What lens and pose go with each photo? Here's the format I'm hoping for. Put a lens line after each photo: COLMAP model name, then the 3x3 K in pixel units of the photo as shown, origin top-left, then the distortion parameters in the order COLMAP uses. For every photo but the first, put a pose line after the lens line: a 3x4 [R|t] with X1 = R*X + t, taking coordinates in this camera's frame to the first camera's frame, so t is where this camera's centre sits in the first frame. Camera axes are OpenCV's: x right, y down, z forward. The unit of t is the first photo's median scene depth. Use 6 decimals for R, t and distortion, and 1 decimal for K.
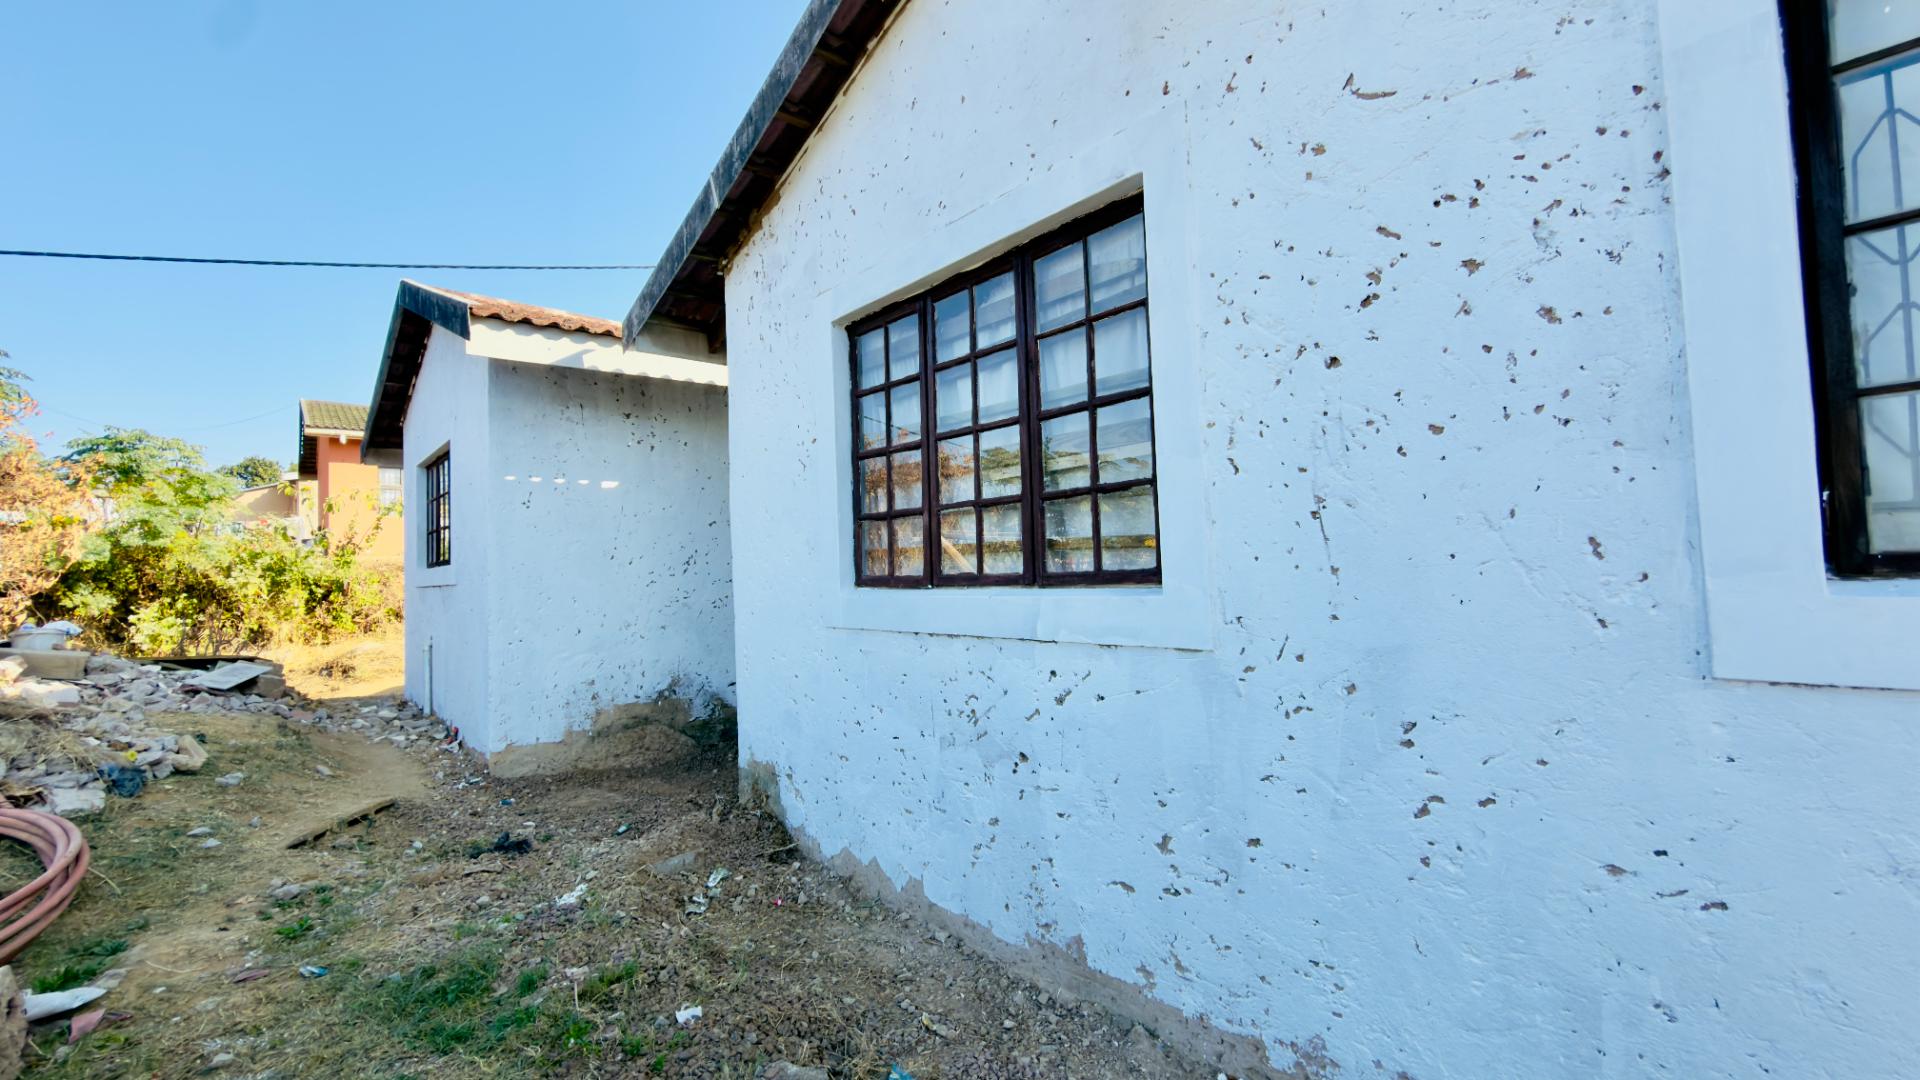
lens RADIAL K [[767.0, 0, 960.0], [0, 767.0, 540.0], [0, 0, 1]] dist [0.000767, 0.000026]
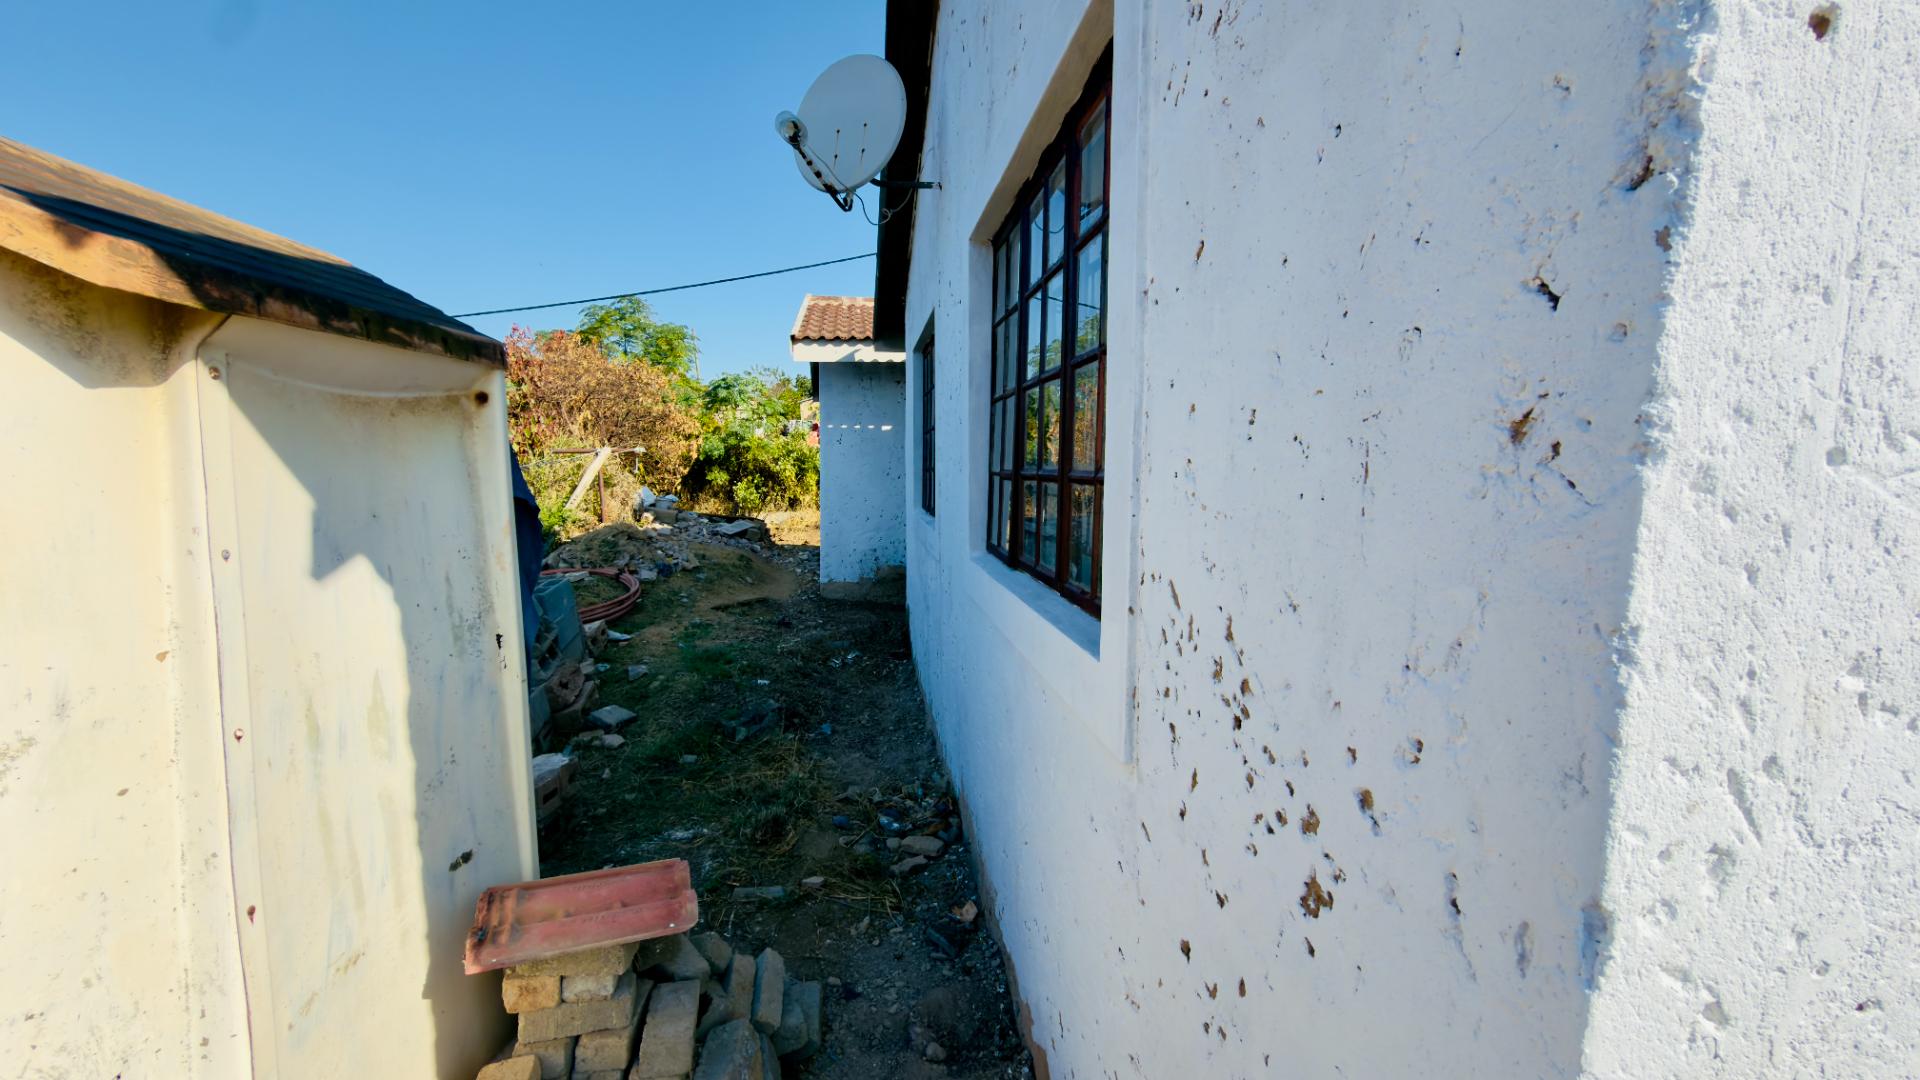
lens RADIAL K [[767.0, 0, 960.0], [0, 767.0, 540.0], [0, 0, 1]] dist [0.000767, 0.000026]
pose [[0.823826, 0.092617, -0.559225, 0.598475], [-0.010640, 0.988914, 0.148106, -0.083025], [0.566742, -0.116063, 0.815679, -0.241009]]
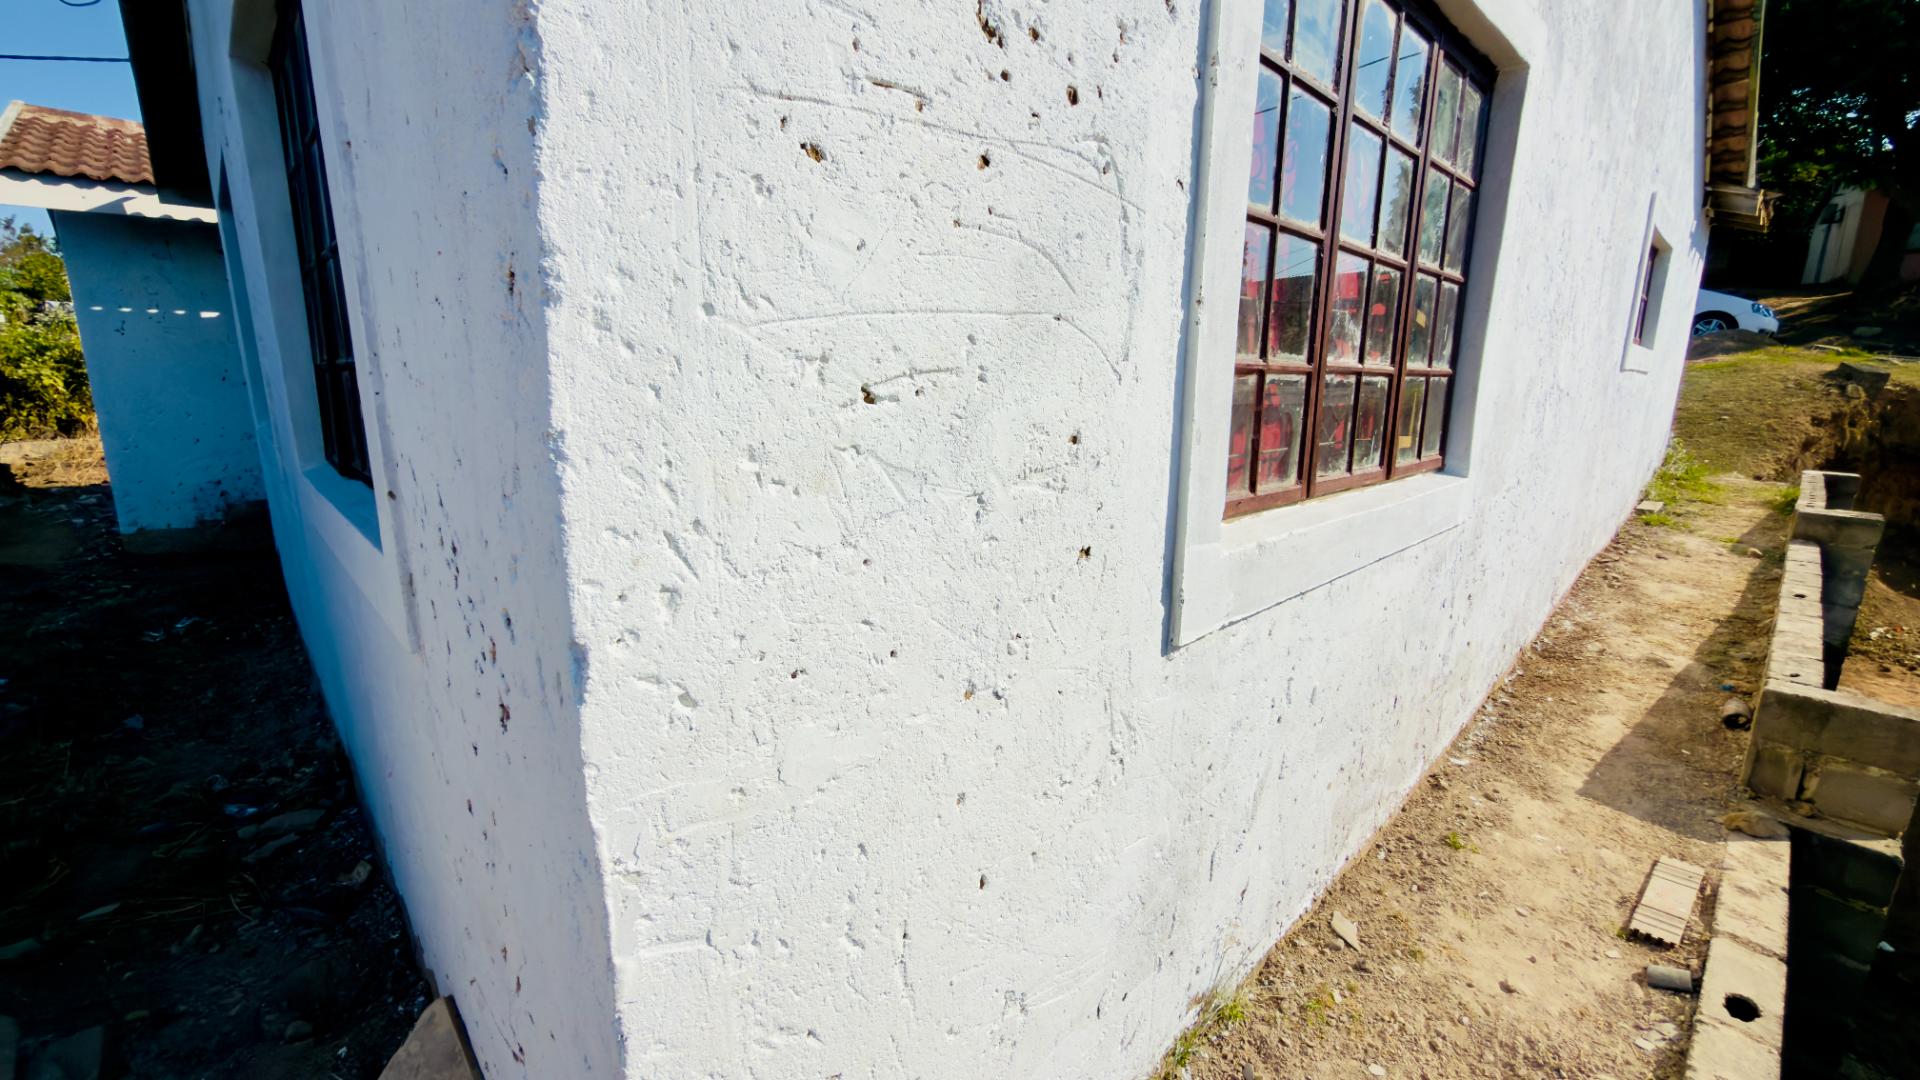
lens RADIAL K [[765.7, 0, 961.5], [0, 765.7, 535.4], [0, 0, 1]] dist [-0.011991, 0.003575]
pose [[0.998571, 0.032315, 0.042571, 0.671583], [-0.041661, 0.969568, 0.241253, -0.076200], [-0.033479, -0.242682, 0.969528, -0.245703]]
